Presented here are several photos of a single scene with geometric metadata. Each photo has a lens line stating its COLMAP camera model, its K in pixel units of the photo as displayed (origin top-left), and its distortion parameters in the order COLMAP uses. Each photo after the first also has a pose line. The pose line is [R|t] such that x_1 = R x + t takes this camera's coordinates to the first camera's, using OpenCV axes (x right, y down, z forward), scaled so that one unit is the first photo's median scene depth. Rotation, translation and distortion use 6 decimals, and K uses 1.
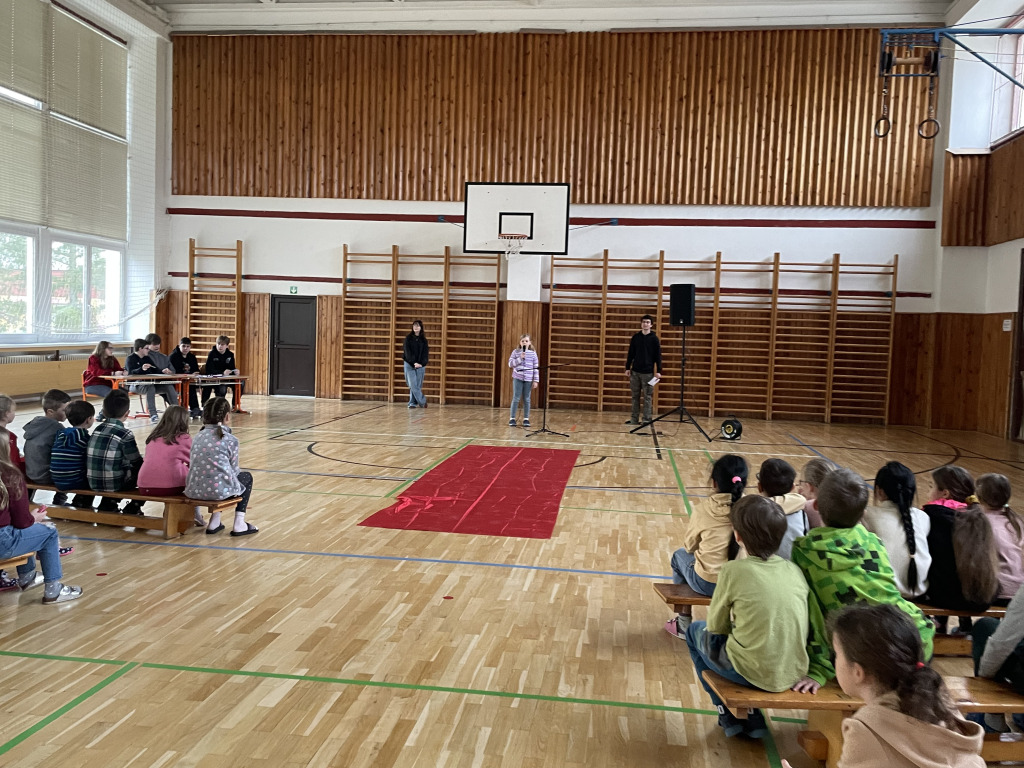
lens RADIAL K [[916.7, 0, 510.4], [0, 916.7, 382.0], [0, 0, 1]] dist [0.073181, -0.069597]
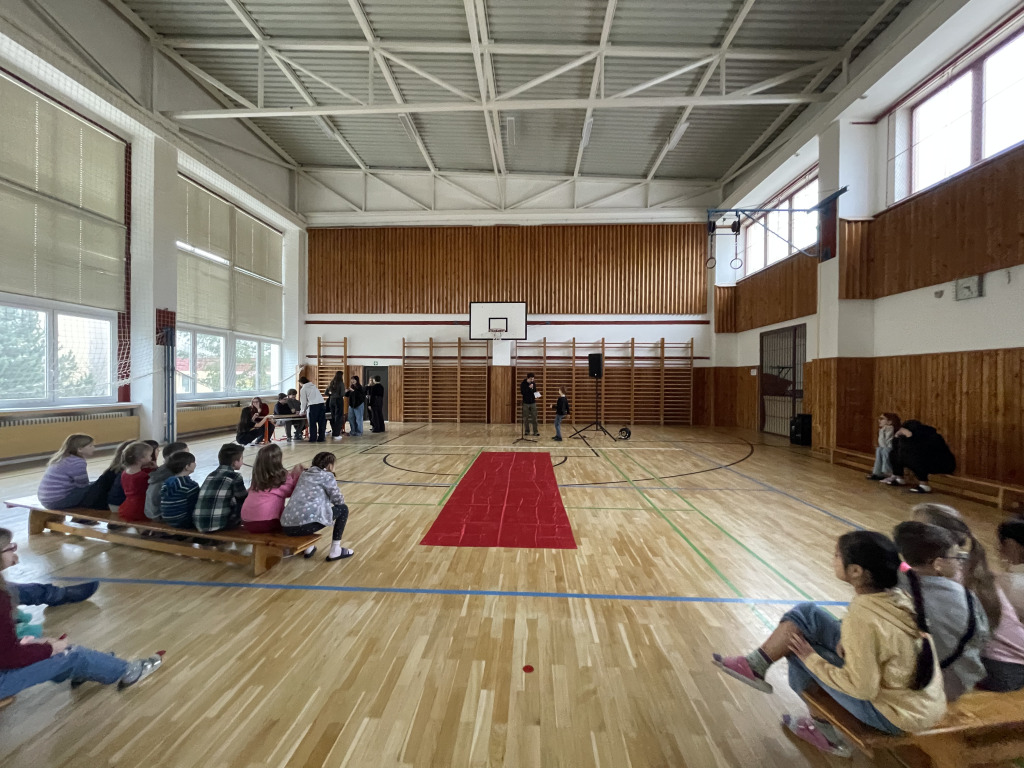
lens RADIAL K [[415.9, 0, 515.1], [0, 415.9, 383.3], [0, 0, 1]] dist [-0.000822, -0.000089]
pose [[0.995985, -0.028664, 0.084802, -0.031631], [0.032825, 0.998304, -0.048086, -0.011650], [-0.083280, 0.050677, 0.995237, 0.162134]]
